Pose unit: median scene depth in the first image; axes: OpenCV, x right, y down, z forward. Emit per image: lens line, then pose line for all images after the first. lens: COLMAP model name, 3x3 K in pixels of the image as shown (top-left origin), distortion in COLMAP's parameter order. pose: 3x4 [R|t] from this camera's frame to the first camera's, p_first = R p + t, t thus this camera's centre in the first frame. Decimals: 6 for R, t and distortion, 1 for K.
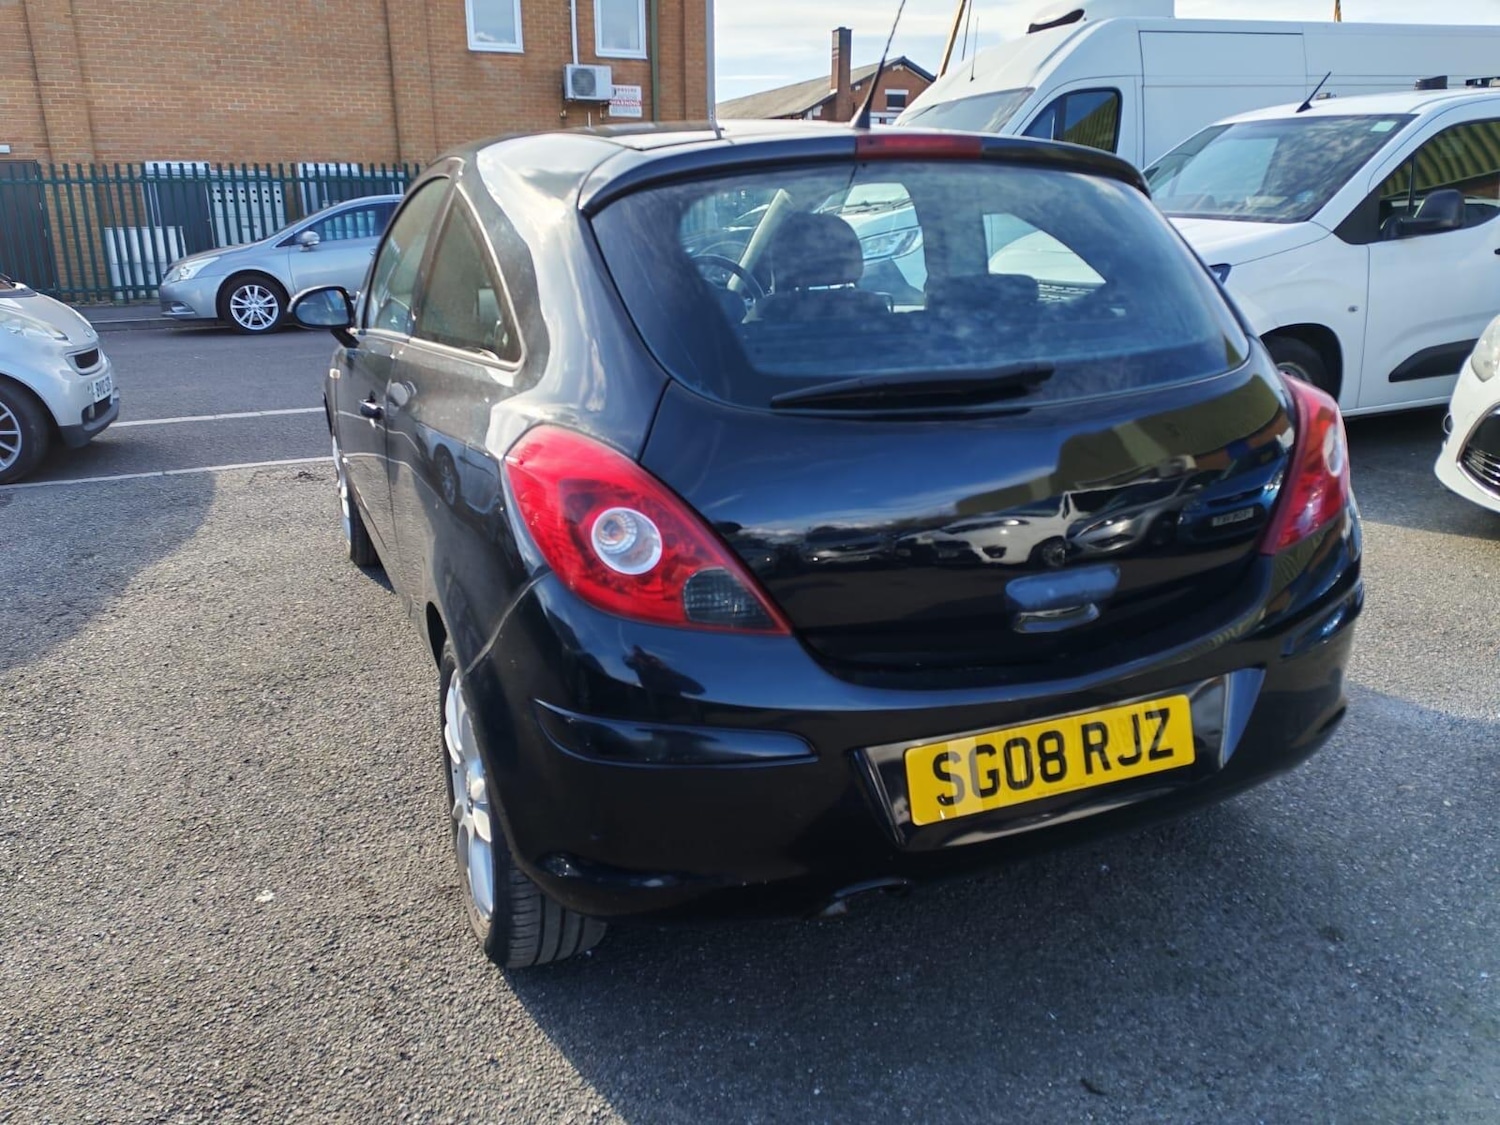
lens RADIAL K [[1127.2, 0, 726.9], [0, 1127.2, 536.6], [0, 0, 1]] dist [0.065447, -0.082466]
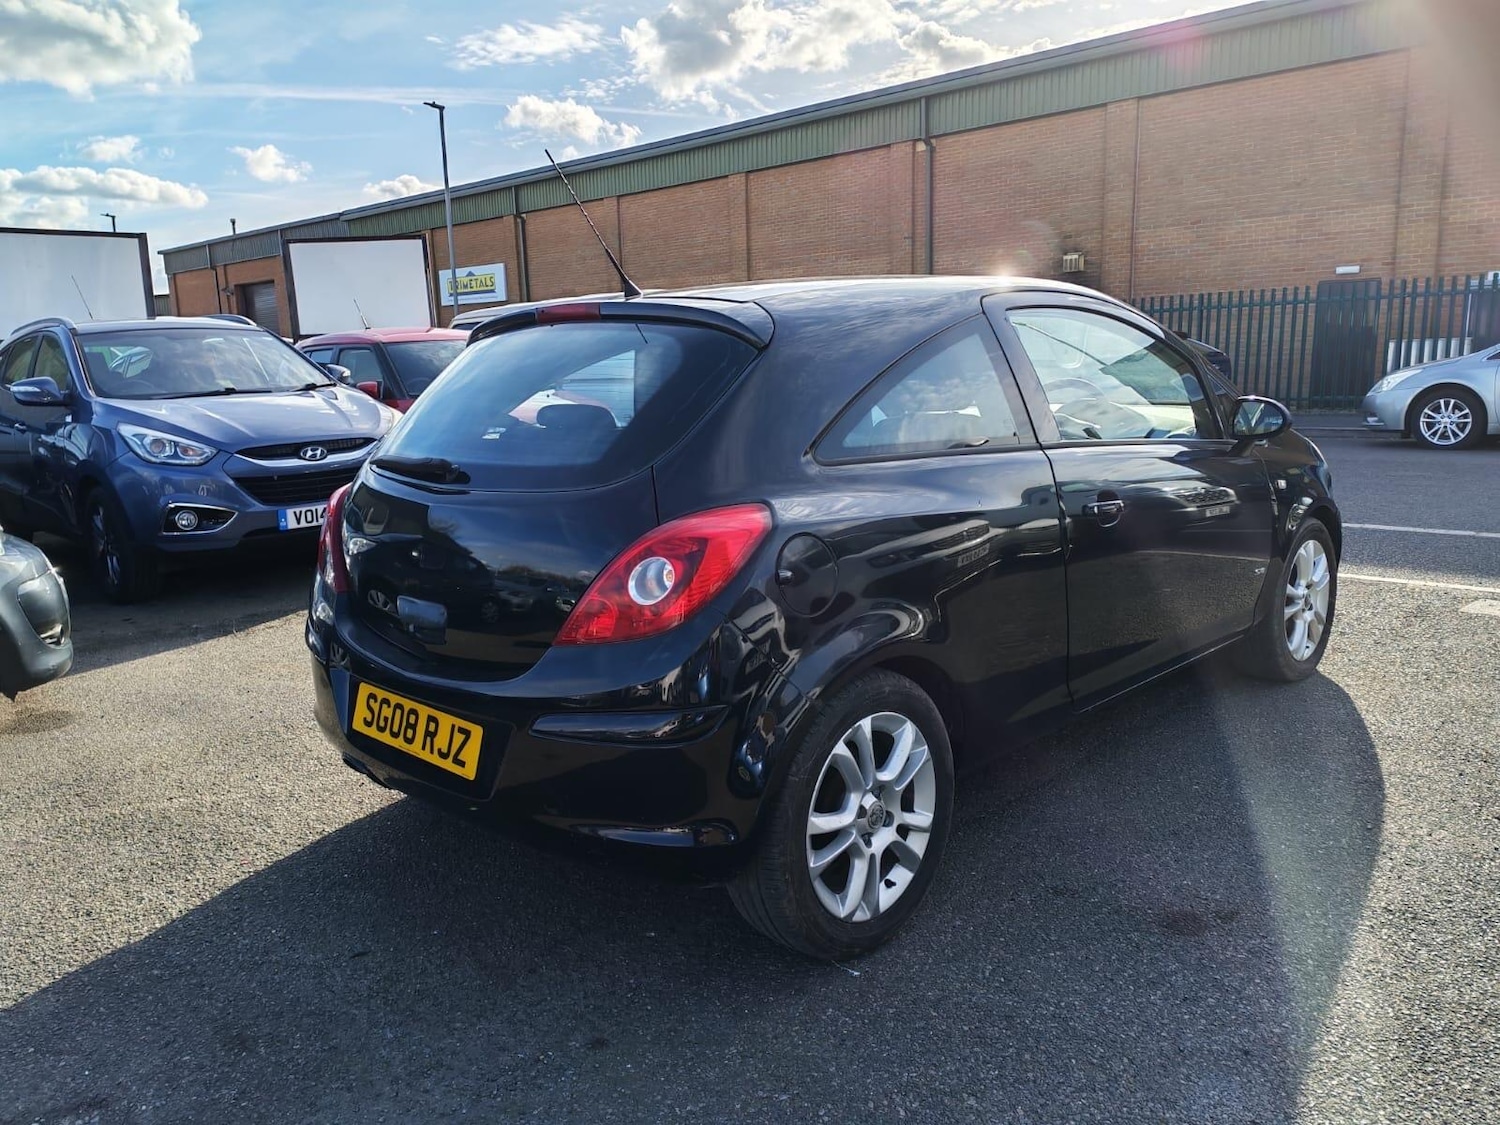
lens RADIAL K [[1127.2, 0, 747.1], [0, 1127.2, 550.5], [0, 0, 1]] dist [0.065447, -0.082466]
pose [[0.395094, 0.155638, -0.905360, 1.205529], [-0.225981, 0.971725, 0.068430, -0.153790], [0.890412, 0.177558, 0.419094, 0.510144]]
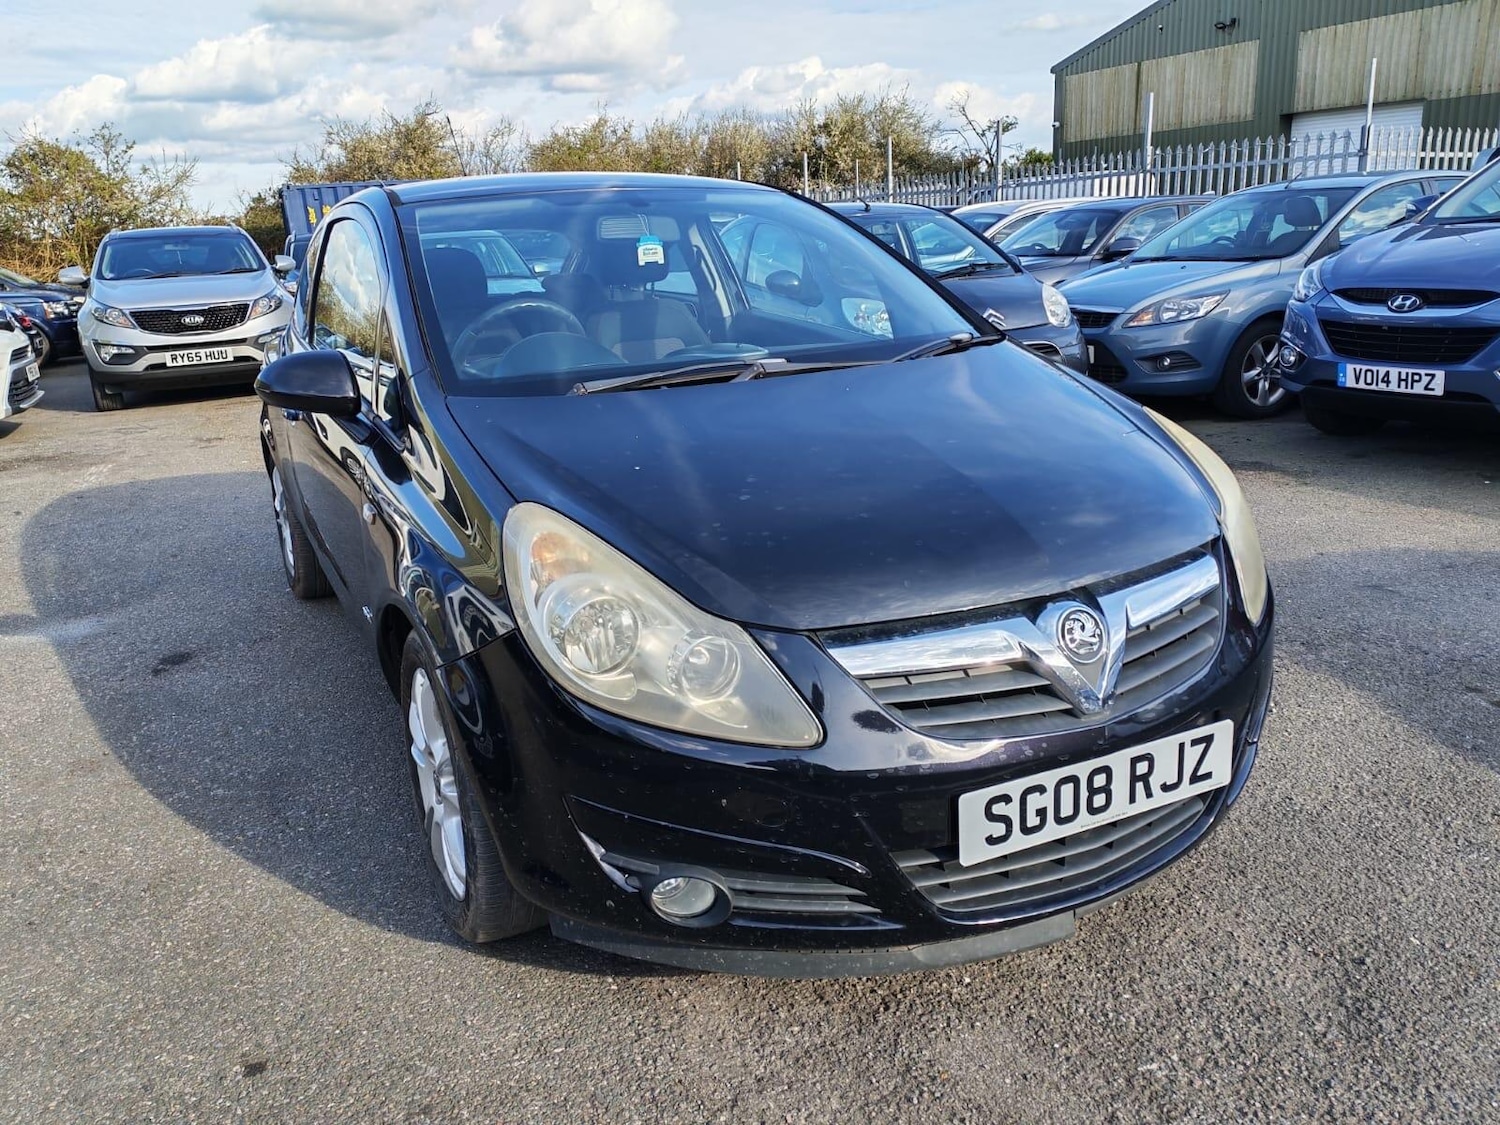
lens RADIAL K [[1135.2, 0, 727.8], [0, 1135.2, 516.3], [0, 0, 1]] dist [0.059872, -0.074626]
pose [[-0.995167, 0.078241, -0.059329, -0.141748], [0.037649, 0.862080, 0.505373, -0.749018], [0.090688, 0.500697, -0.860859, 2.582956]]
